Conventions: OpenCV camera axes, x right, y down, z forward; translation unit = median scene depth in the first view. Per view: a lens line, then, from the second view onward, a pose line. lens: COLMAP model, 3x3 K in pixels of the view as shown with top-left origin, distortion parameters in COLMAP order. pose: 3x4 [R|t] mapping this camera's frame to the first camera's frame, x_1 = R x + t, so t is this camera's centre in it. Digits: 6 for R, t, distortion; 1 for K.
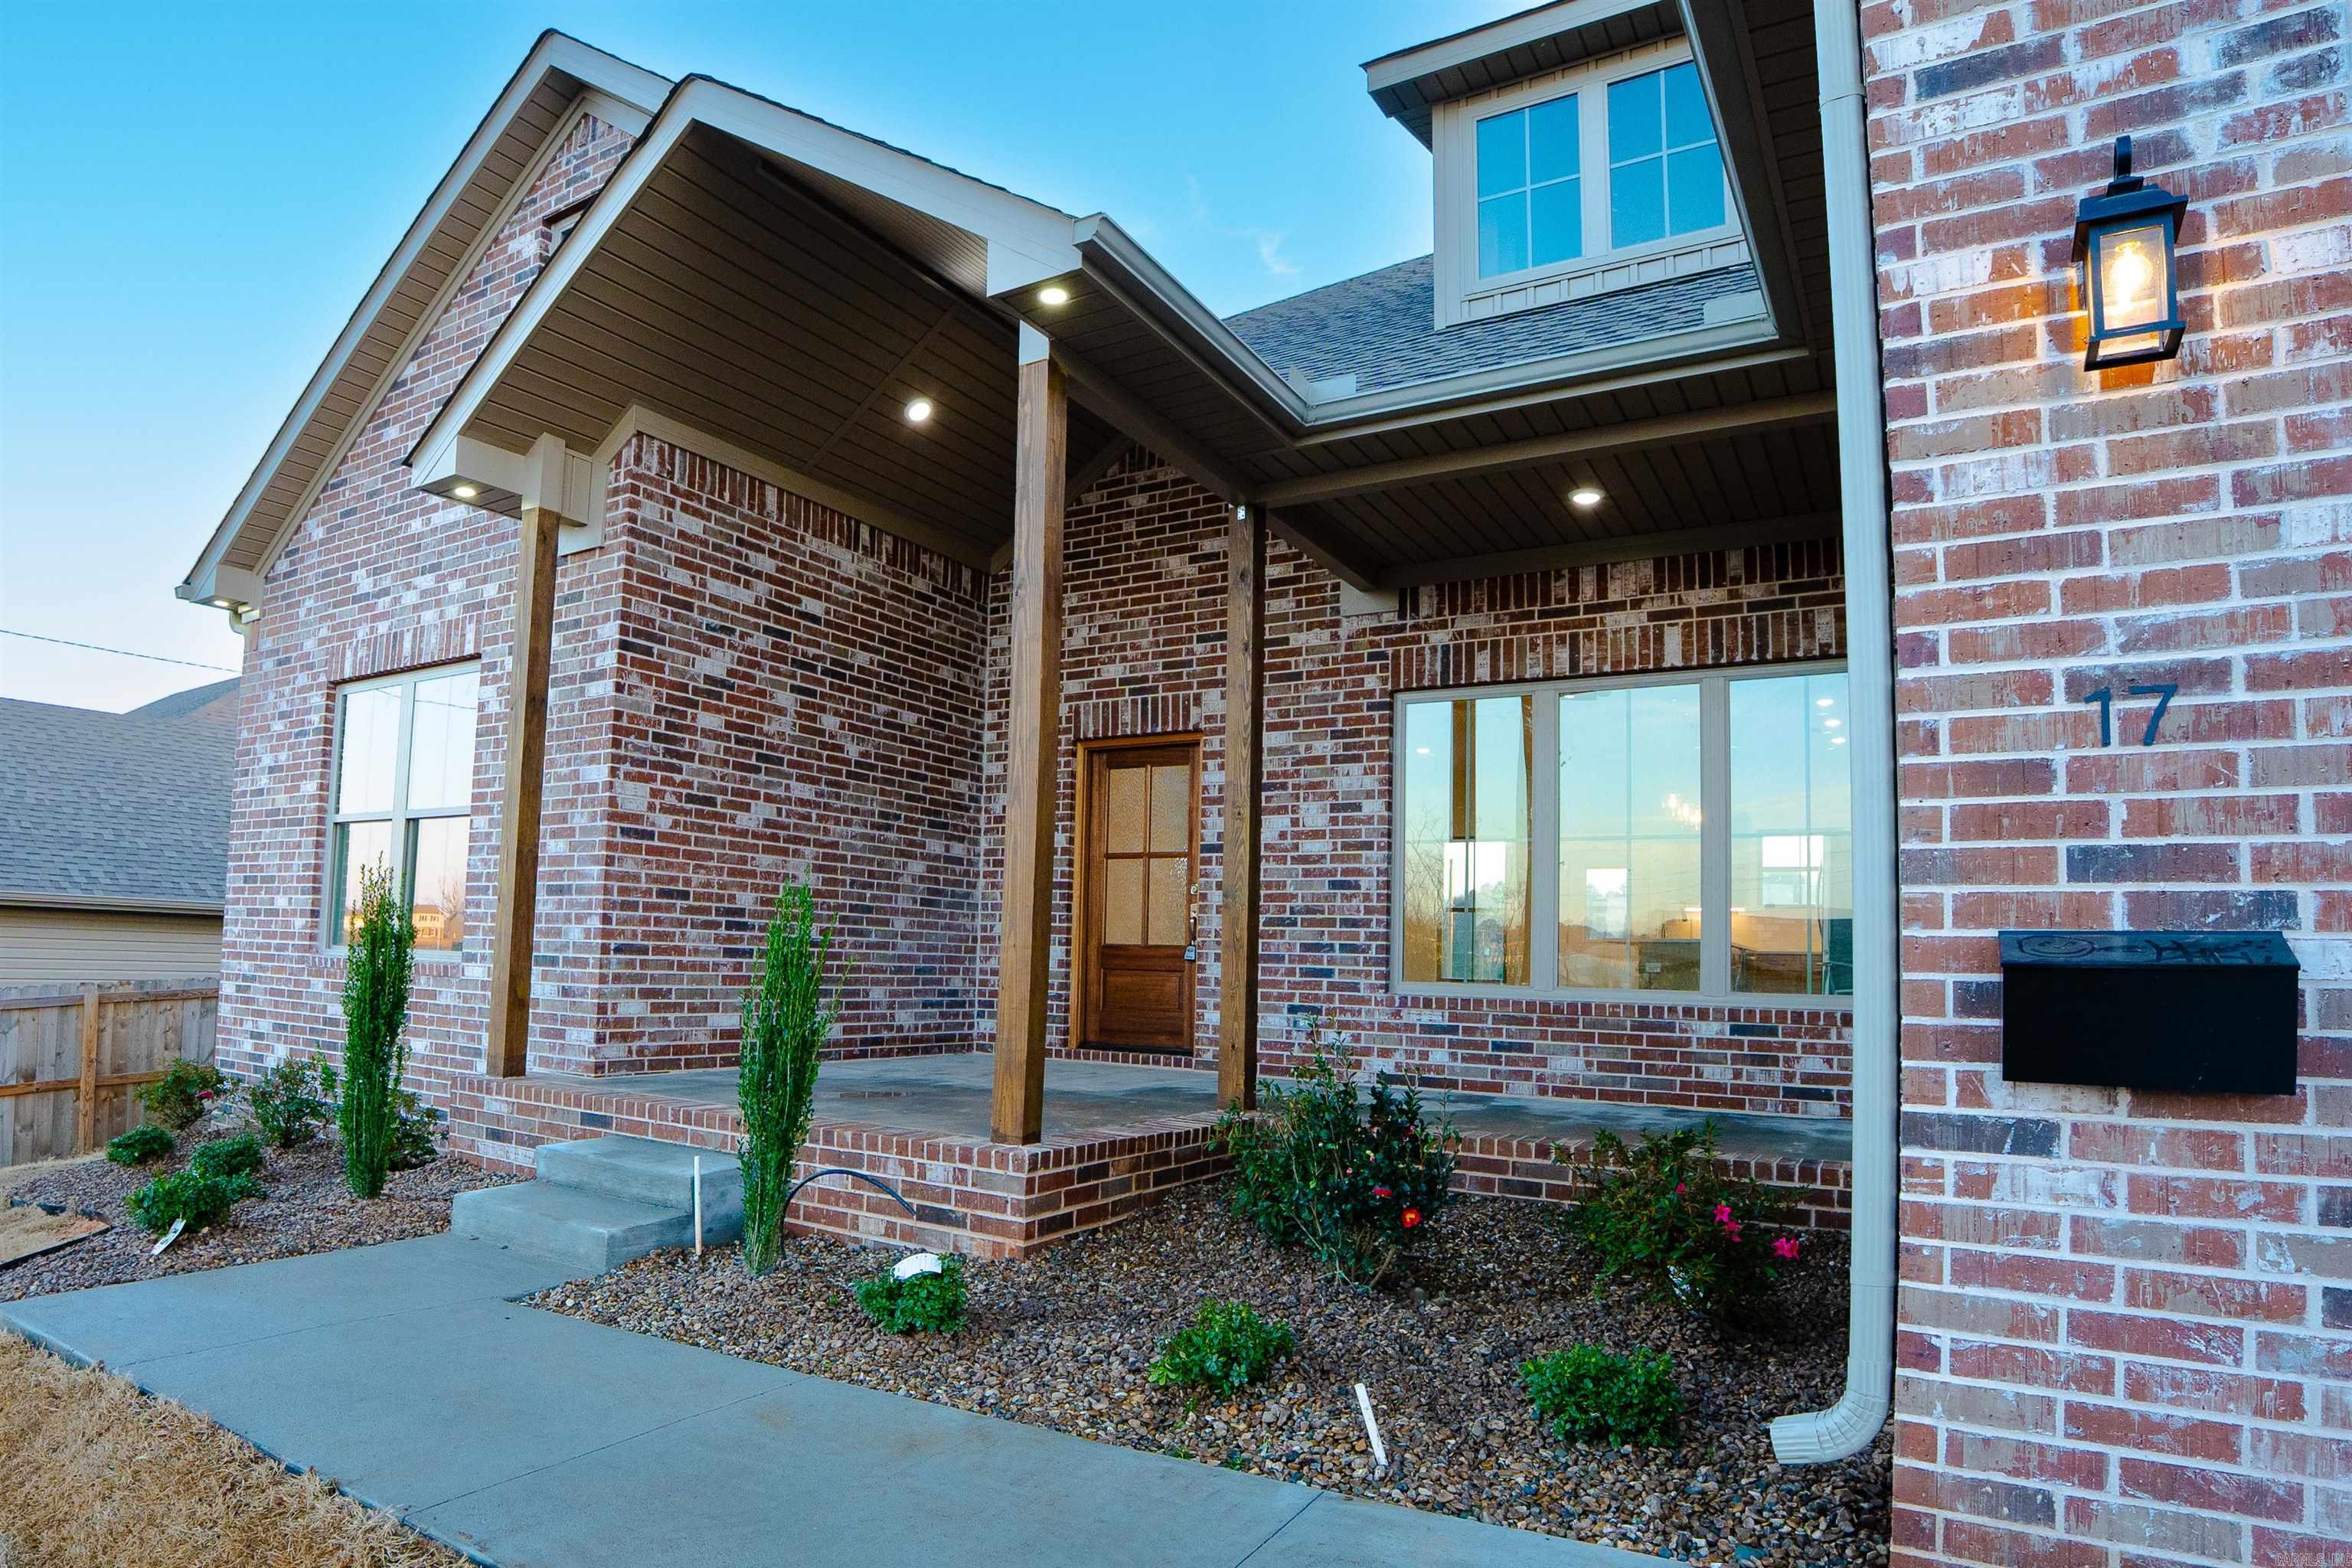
lens RADIAL K [[1314.6, 0, 1177.3], [0, 1314.6, 881.3], [0, 0, 1]] dist [-0.073353, -0.000545]
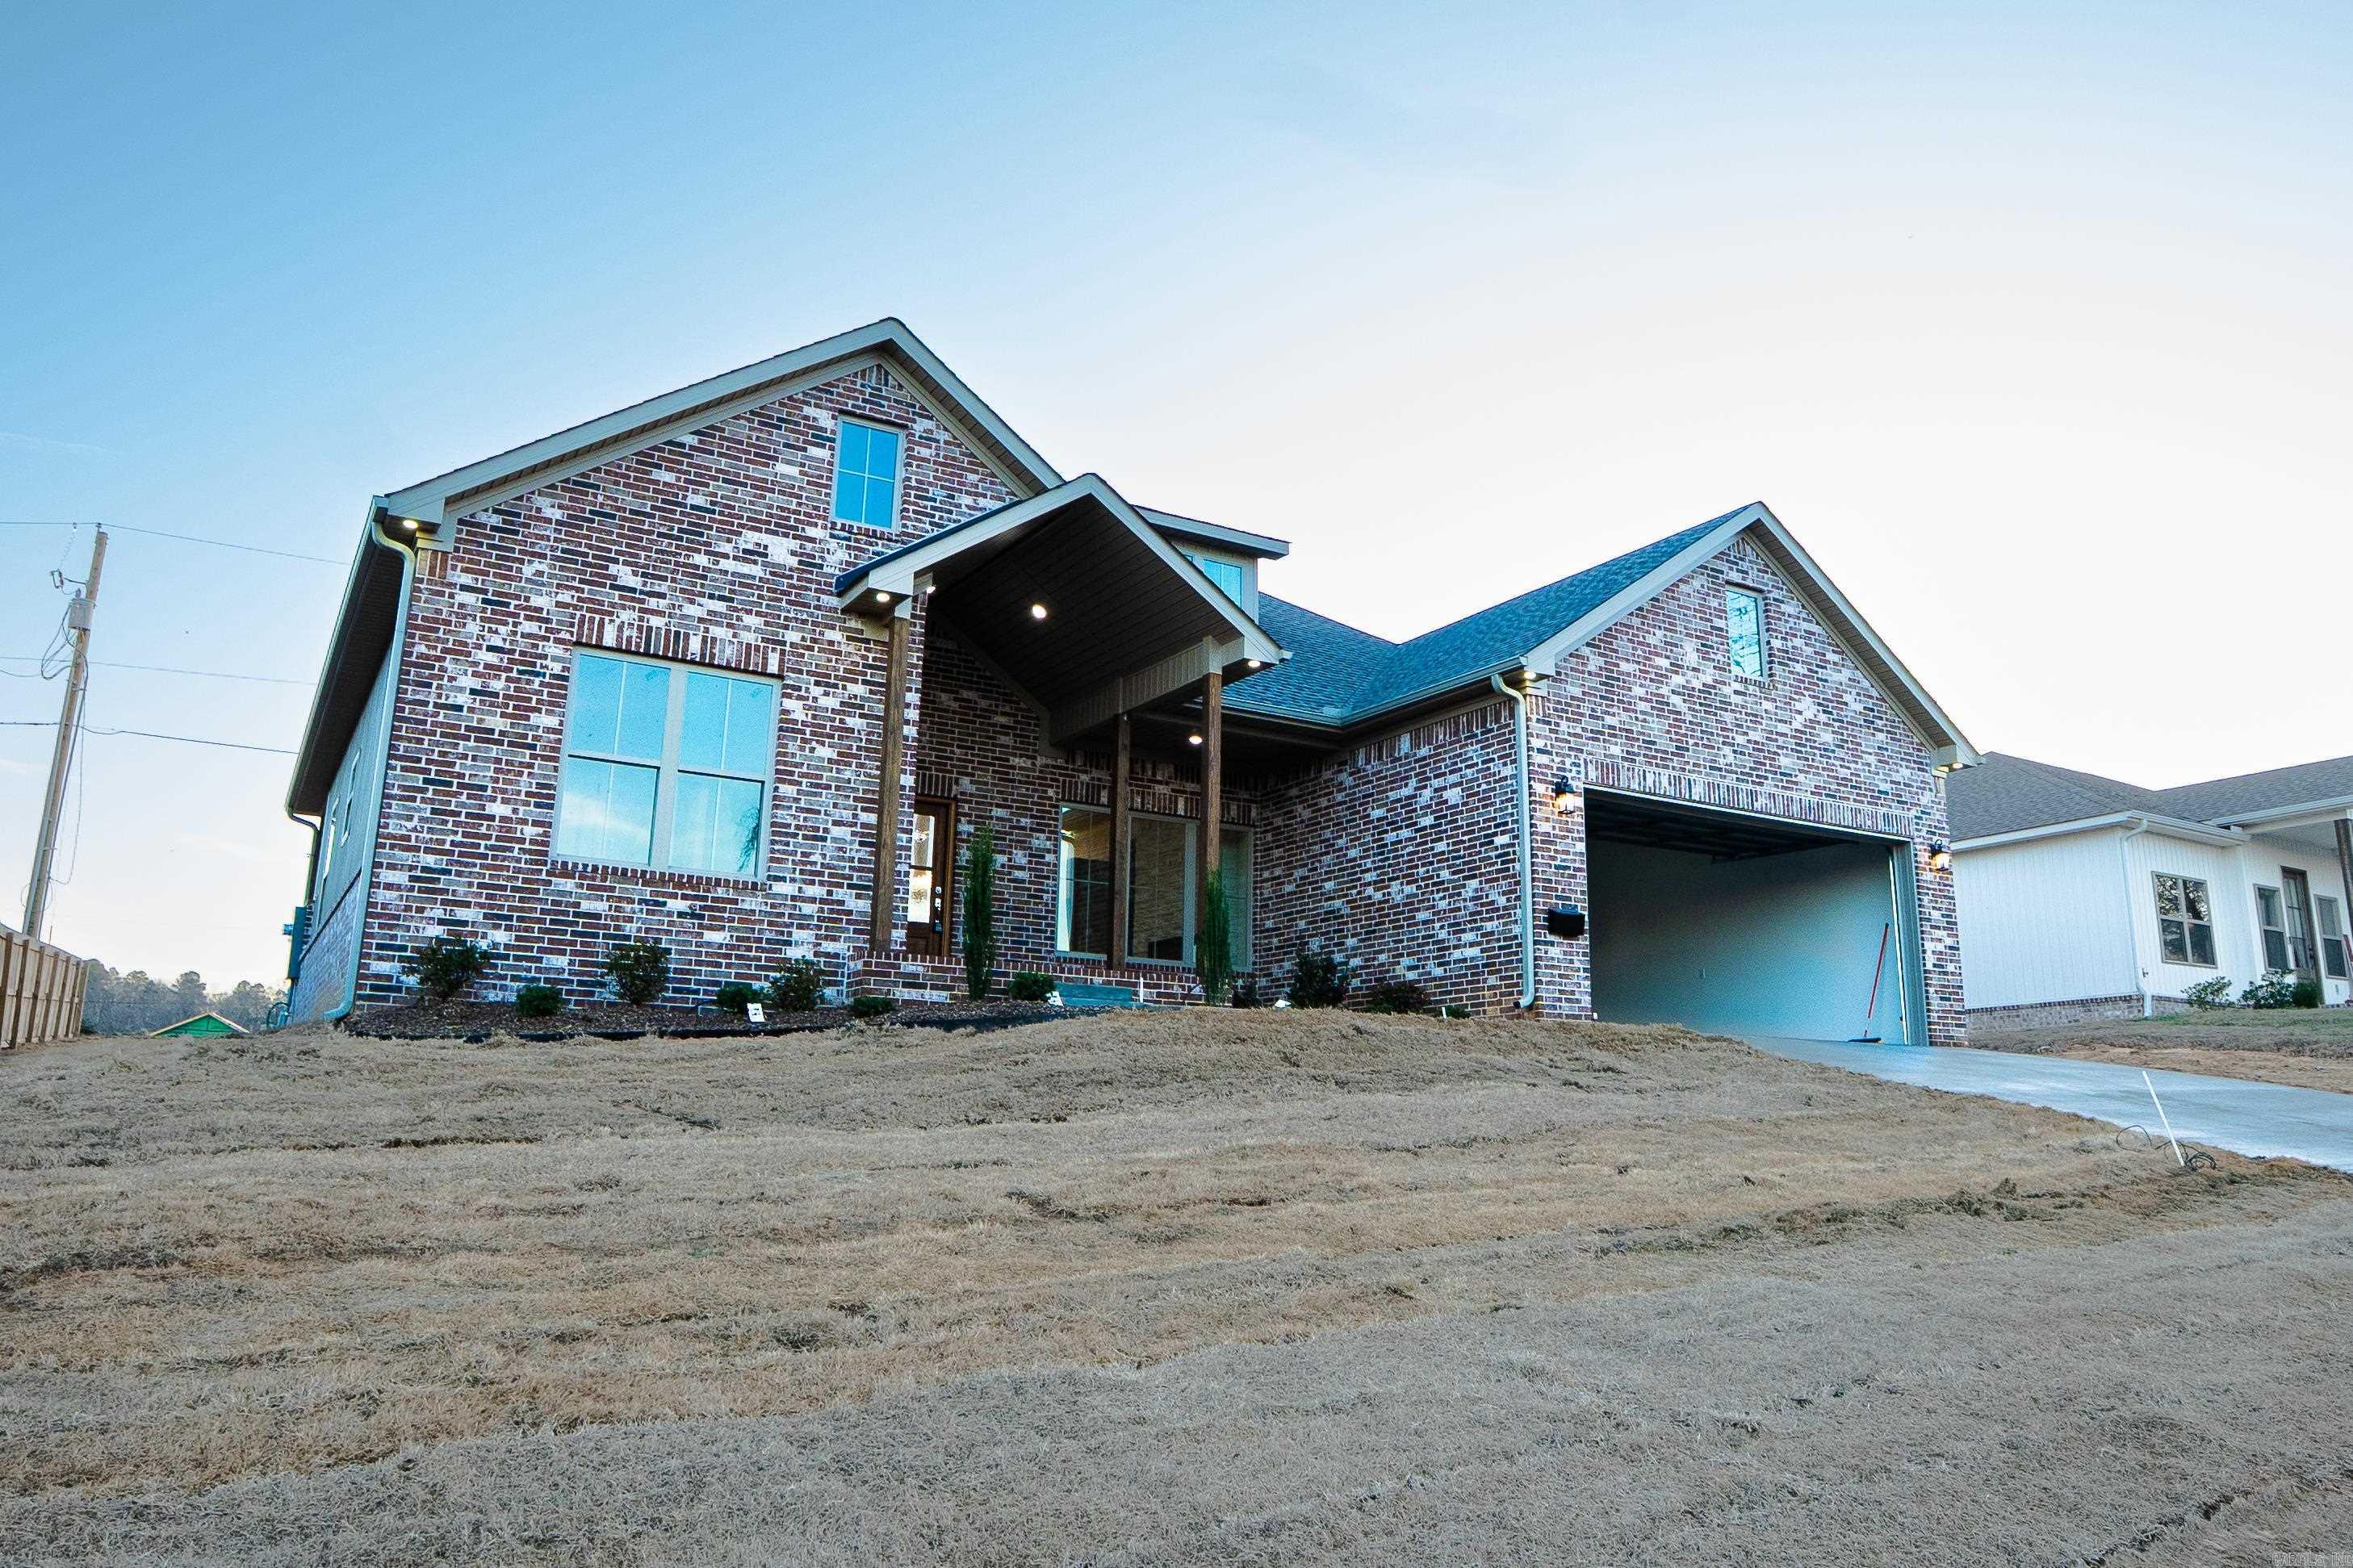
lens RADIAL K [[1565.1, 0, 1176.5], [0, 1565.1, 784.0], [0, 0, 1]] dist [-0.003083, -0.000304]
pose [[0.461746, 0.174066, 0.869765, -1.887269], [-0.050912, 0.984141, -0.169927, 0.230414], [-0.885550, 0.034181, 0.463285, -0.237049]]
